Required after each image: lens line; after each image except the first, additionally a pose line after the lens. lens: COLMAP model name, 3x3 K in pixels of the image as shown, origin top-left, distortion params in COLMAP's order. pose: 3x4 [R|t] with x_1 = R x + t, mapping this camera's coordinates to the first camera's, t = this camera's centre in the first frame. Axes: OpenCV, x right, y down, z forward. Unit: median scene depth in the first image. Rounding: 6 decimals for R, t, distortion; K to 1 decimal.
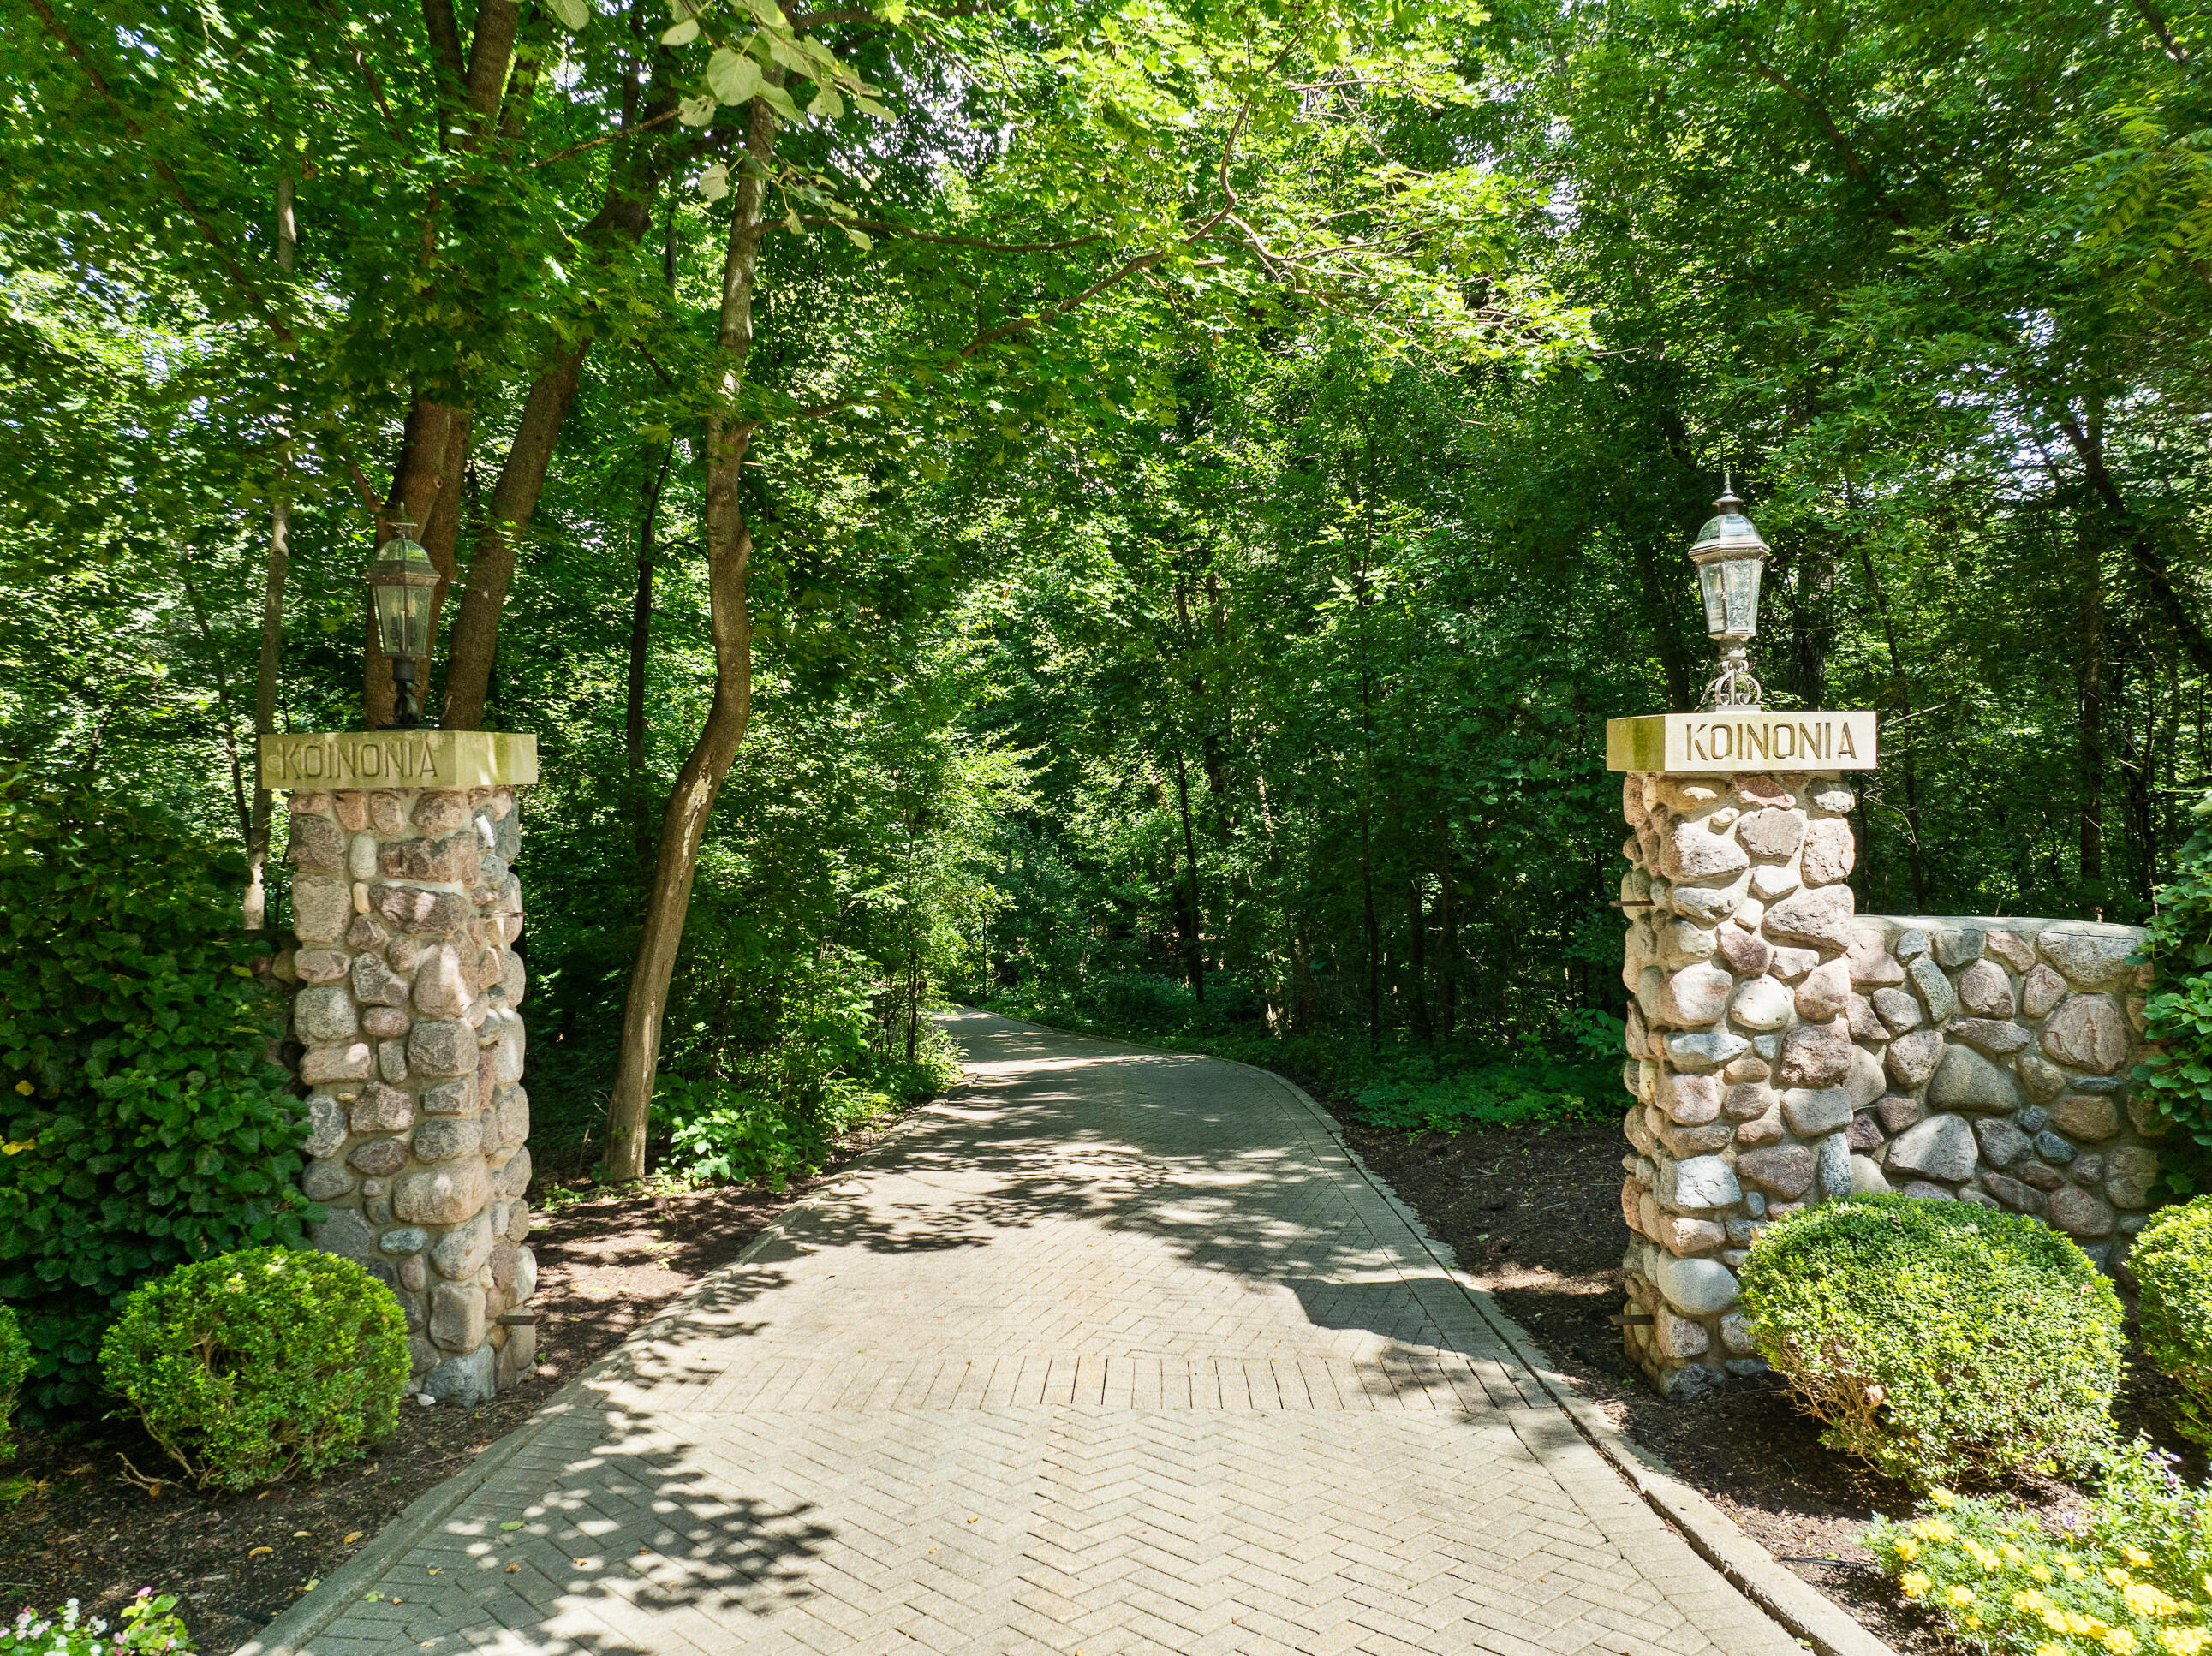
lens RADIAL K [[1581.1, 0, 1106.0], [0, 1581.1, 828.0], [0, 0, 1]] dist [-0.030990, -0.003846]
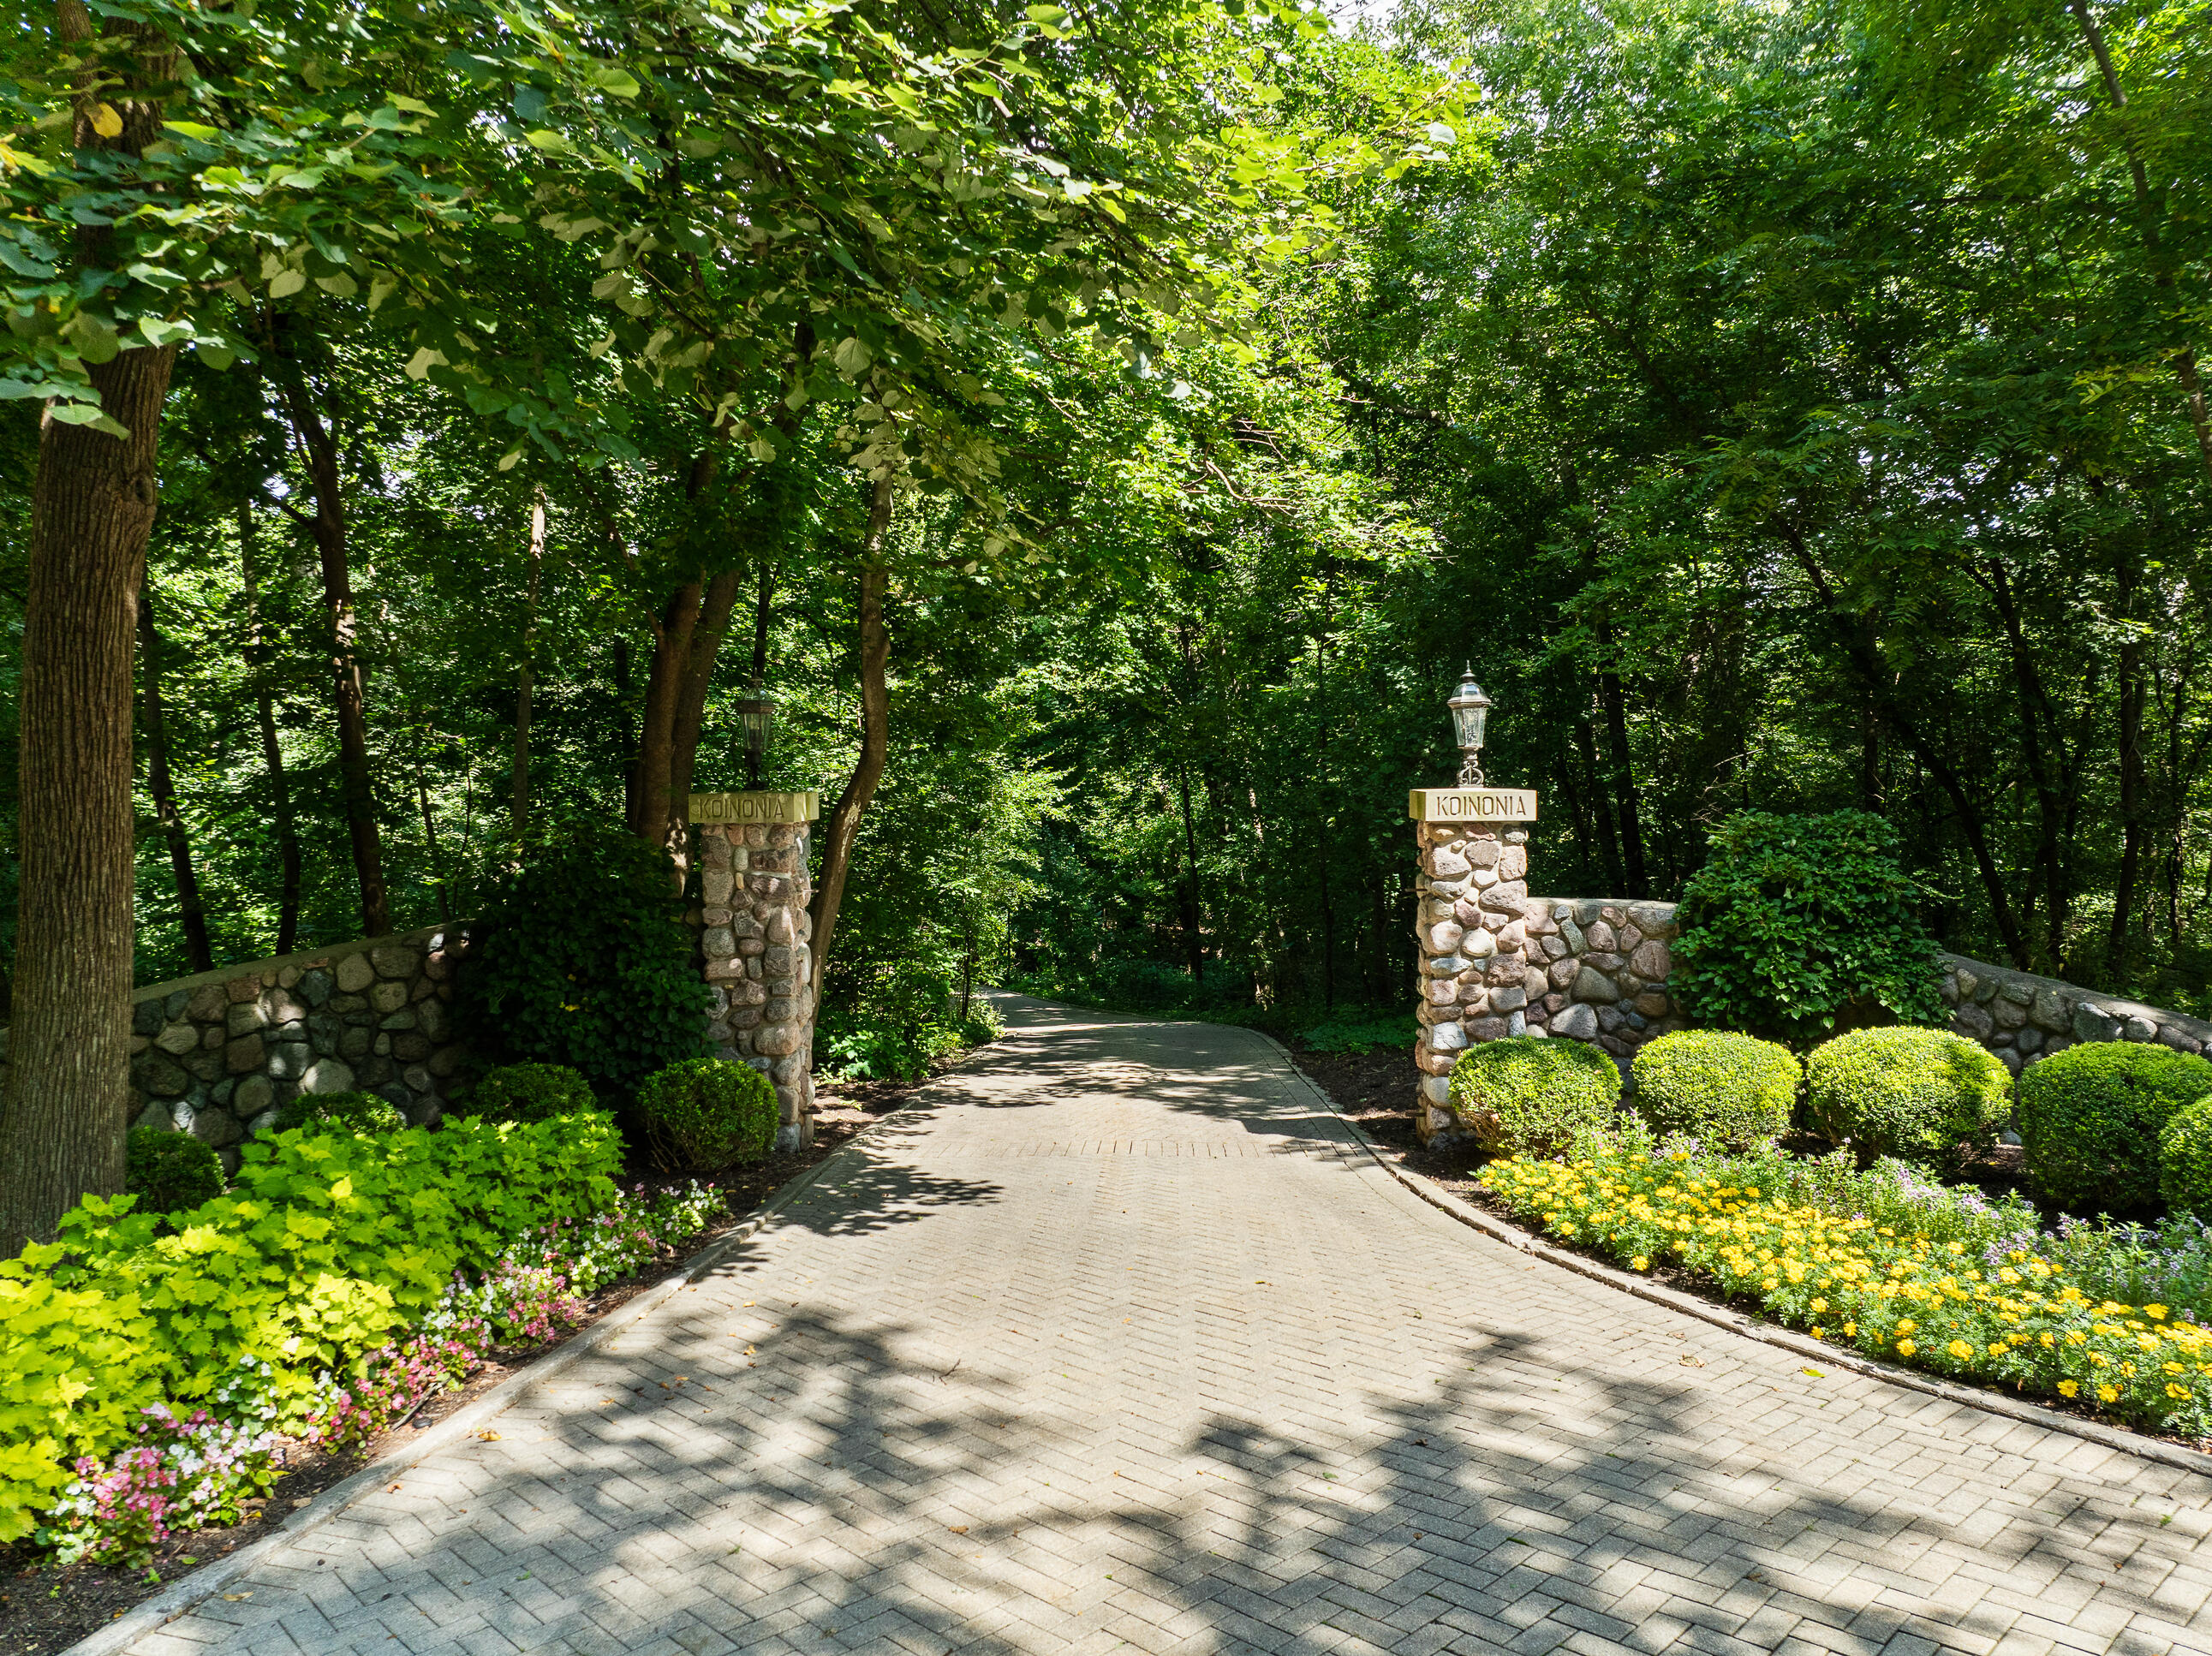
lens RADIAL K [[1581.1, 0, 1106.0], [0, 1581.1, 828.0], [0, 0, 1]] dist [-0.030990, -0.003846]
pose [[0.999953, 0.008903, -0.003835, -0.027629], [-0.008898, 0.999960, 0.001274, -0.025115], [0.003847, -0.001240, 0.999992, -0.891430]]
